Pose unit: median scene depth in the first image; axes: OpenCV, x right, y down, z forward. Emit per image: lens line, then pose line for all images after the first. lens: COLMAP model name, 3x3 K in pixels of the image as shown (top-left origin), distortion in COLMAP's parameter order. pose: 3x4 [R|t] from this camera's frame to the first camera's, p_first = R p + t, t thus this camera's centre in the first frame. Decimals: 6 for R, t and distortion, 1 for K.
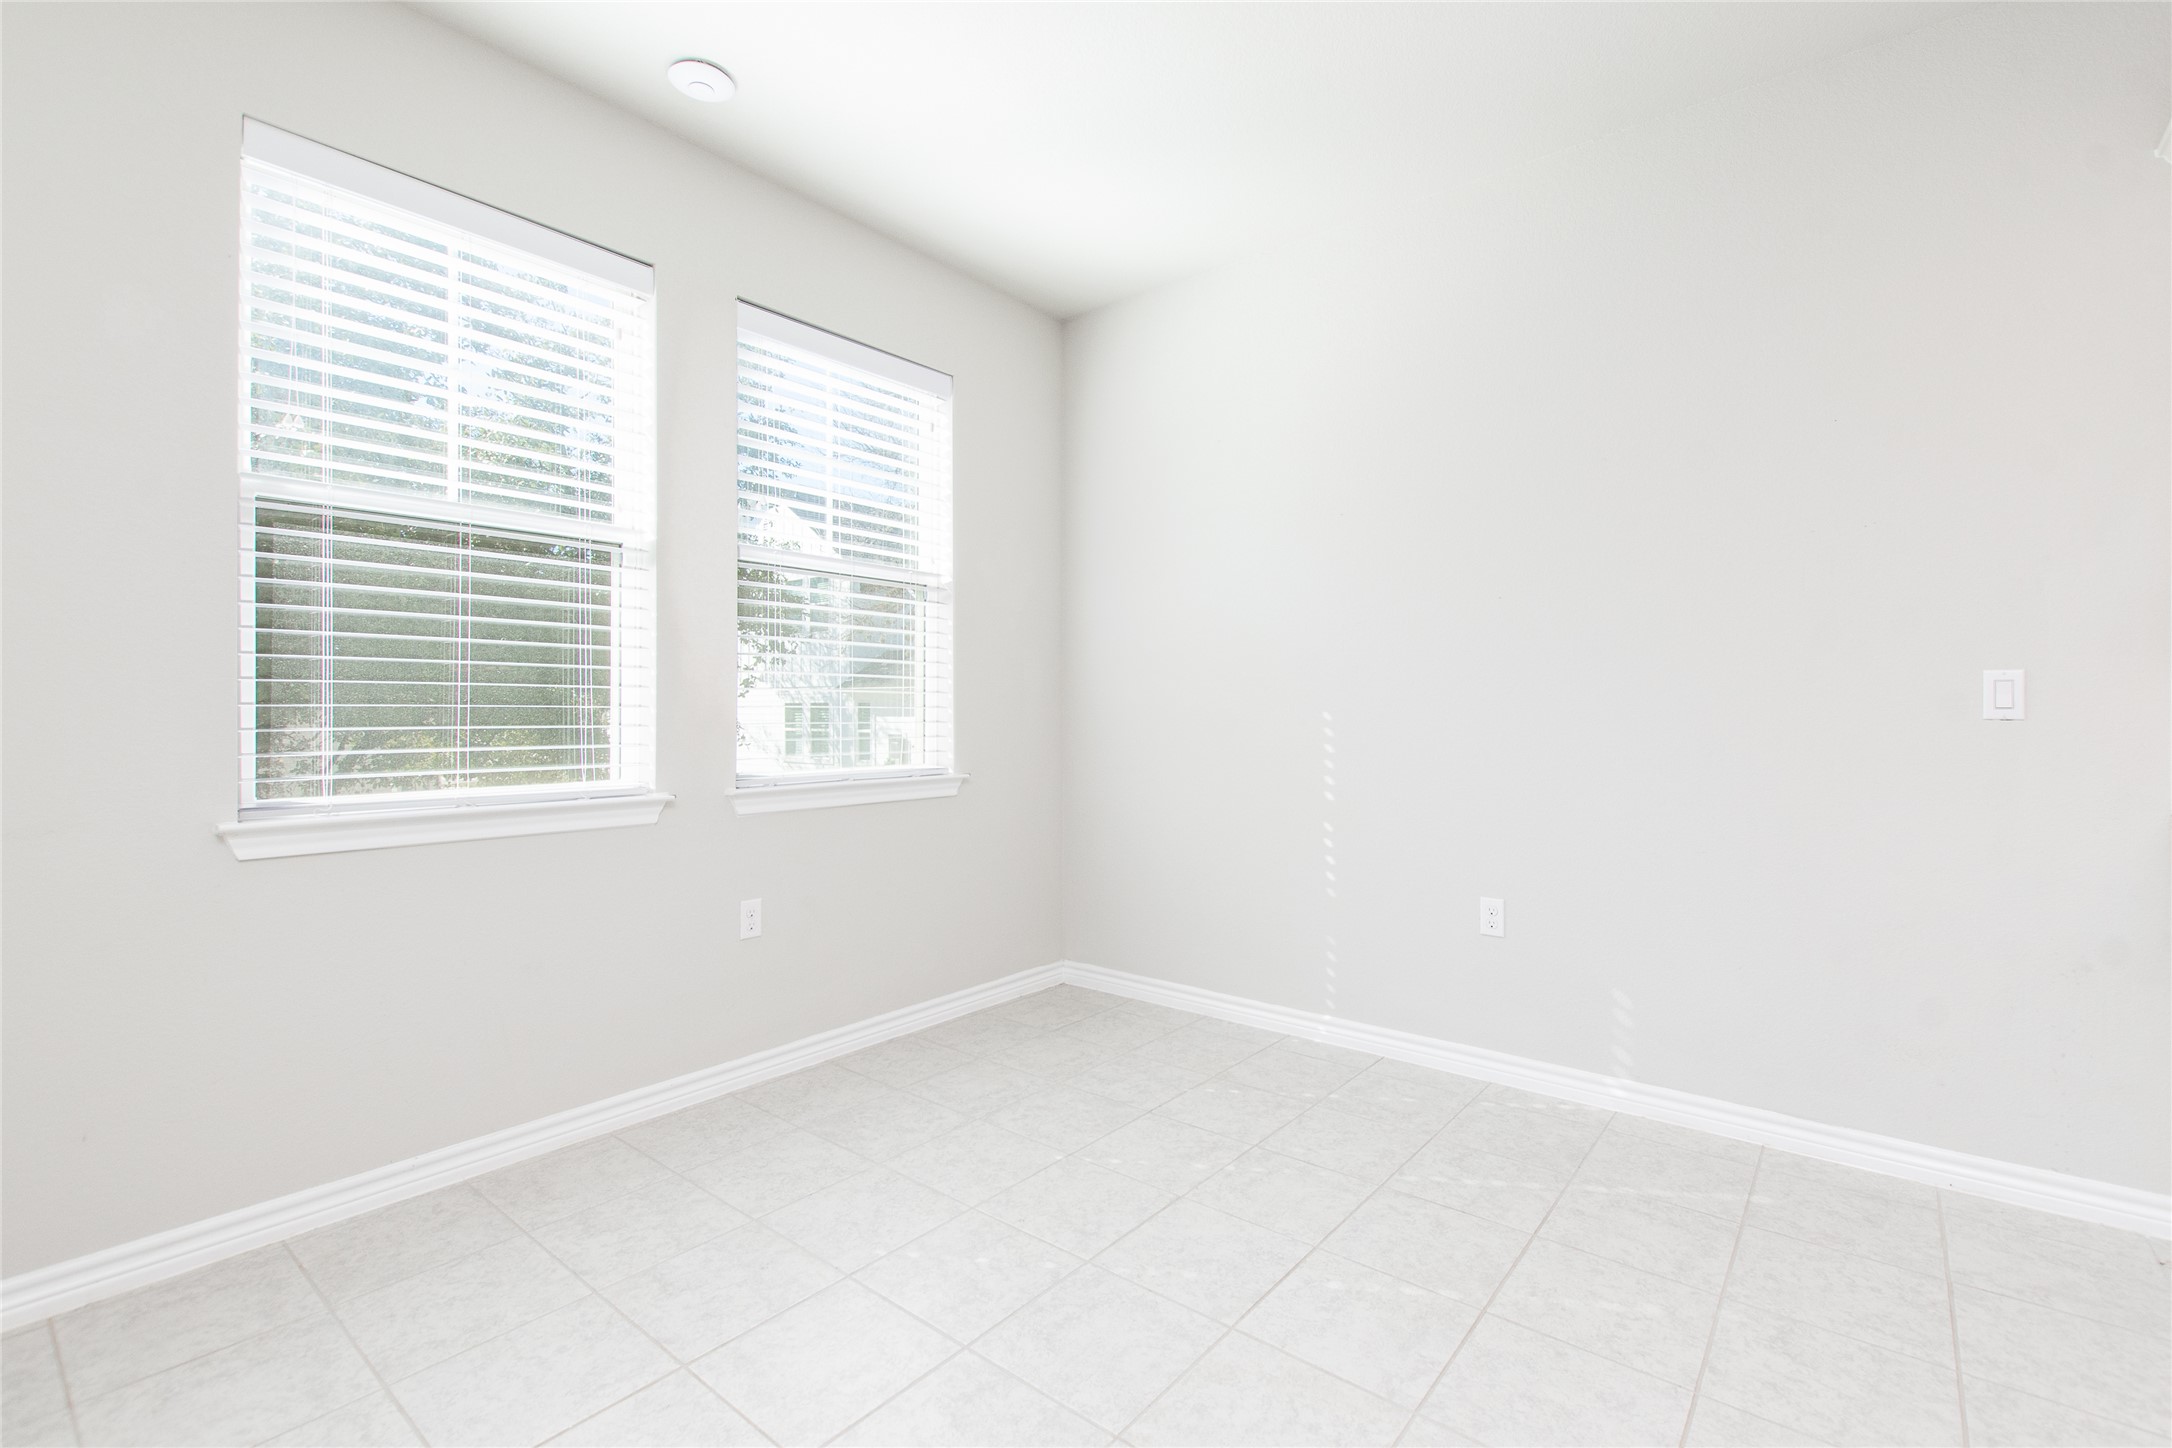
lens RADIAL K [[1011.2, 0, 1095.6], [0, 1011.2, 696.3], [0, 0, 1]] dist [-0.000181, -0.000881]
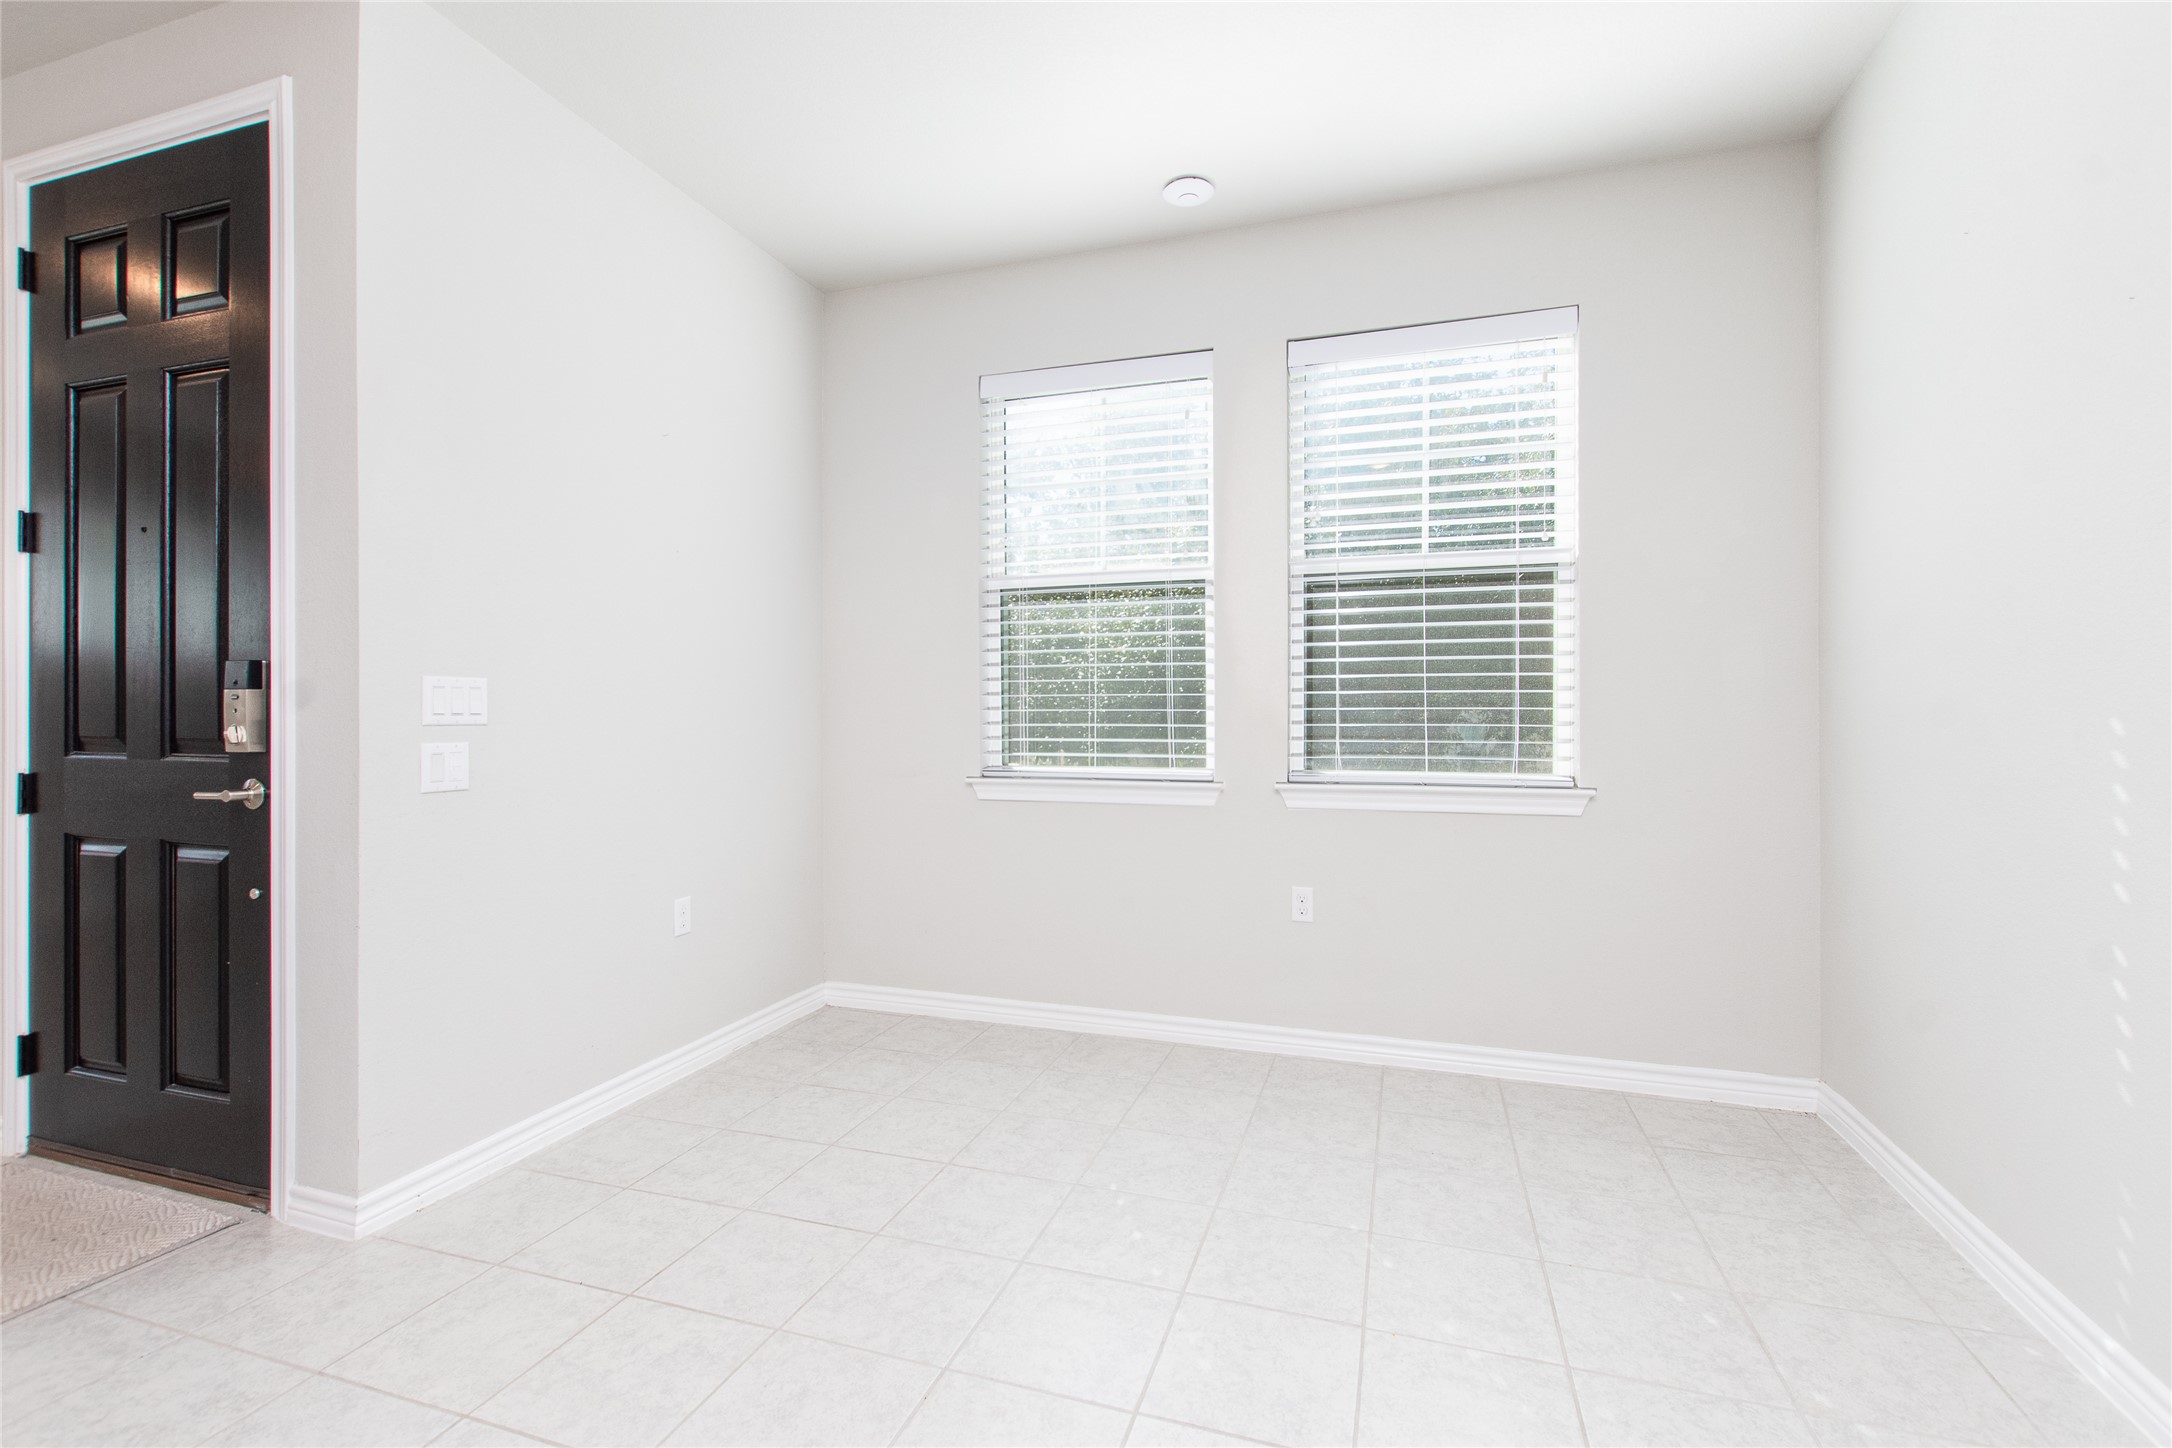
lens RADIAL K [[954.0, 0, 1092.7], [0, 954.0, 713.9], [0, 0, 1]] dist [-0.000150, -0.000277]
pose [[0.333432, -0.014458, -0.942663, 0.562539], [0.004278, 0.999895, -0.013823, 0.029297], [0.942765, 0.000576, 0.333459, 0.449661]]
